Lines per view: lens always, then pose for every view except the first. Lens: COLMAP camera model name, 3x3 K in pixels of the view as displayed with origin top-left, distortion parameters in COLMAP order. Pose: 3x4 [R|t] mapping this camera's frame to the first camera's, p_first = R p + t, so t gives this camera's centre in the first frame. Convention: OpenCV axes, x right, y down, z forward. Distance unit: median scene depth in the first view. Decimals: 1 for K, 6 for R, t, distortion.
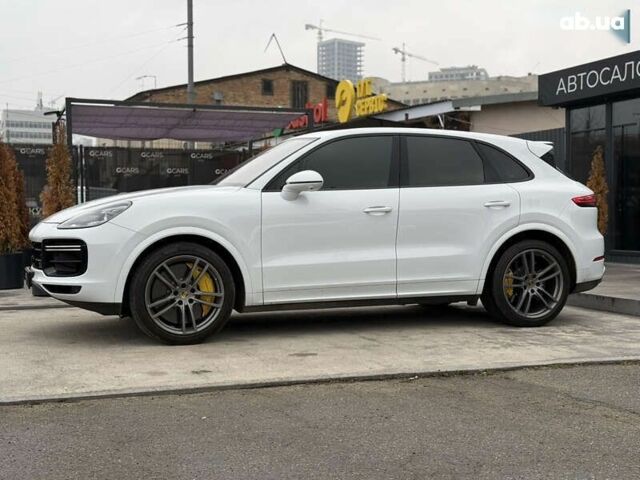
lens RADIAL K [[899.7, 0, 316.2], [0, 899.7, 237.6], [0, 0, 1]] dist [0.209013, -0.573278]
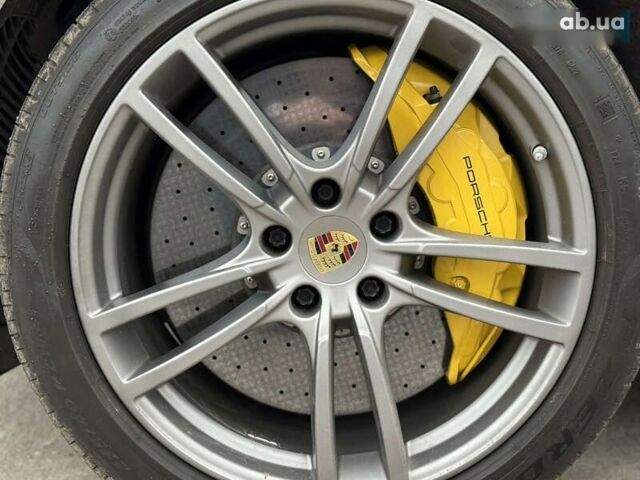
lens RADIAL K [[899.7, 0, 316.2], [0, 899.7, 237.6], [0, 0, 1]] dist [0.209013, -0.573278]
pose [[0.953211, 0.032919, -0.300508, -0.101205], [-0.003555, 0.995205, 0.097745, 0.045583], [0.302284, -0.092103, 0.948758, 0.849160]]
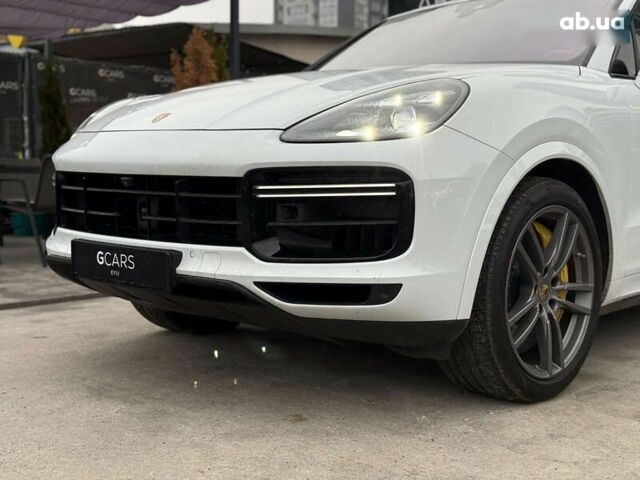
lens RADIAL K [[899.7, 0, 316.2], [0, 899.7, 237.6], [0, 0, 1]] dist [0.209013, -0.573278]
pose [[0.878888, -0.028551, 0.476173, -0.465387], [0.001691, 0.998388, 0.056741, 0.009692], [-0.477026, -0.049064, 0.877519, 0.650083]]
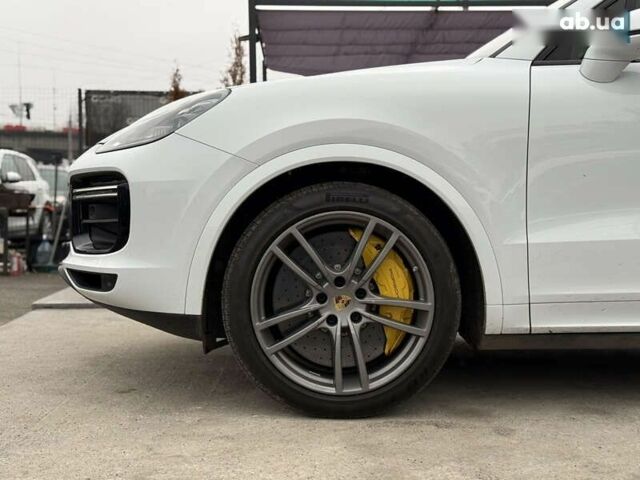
lens RADIAL K [[899.7, 0, 316.2], [0, 899.7, 237.6], [0, 0, 1]] dist [0.209013, -0.573278]
pose [[0.953571, 0.018291, -0.300613, -0.027884], [-0.015386, 0.999809, 0.012027, 0.027052], [0.300776, -0.006844, 0.953670, 0.582869]]
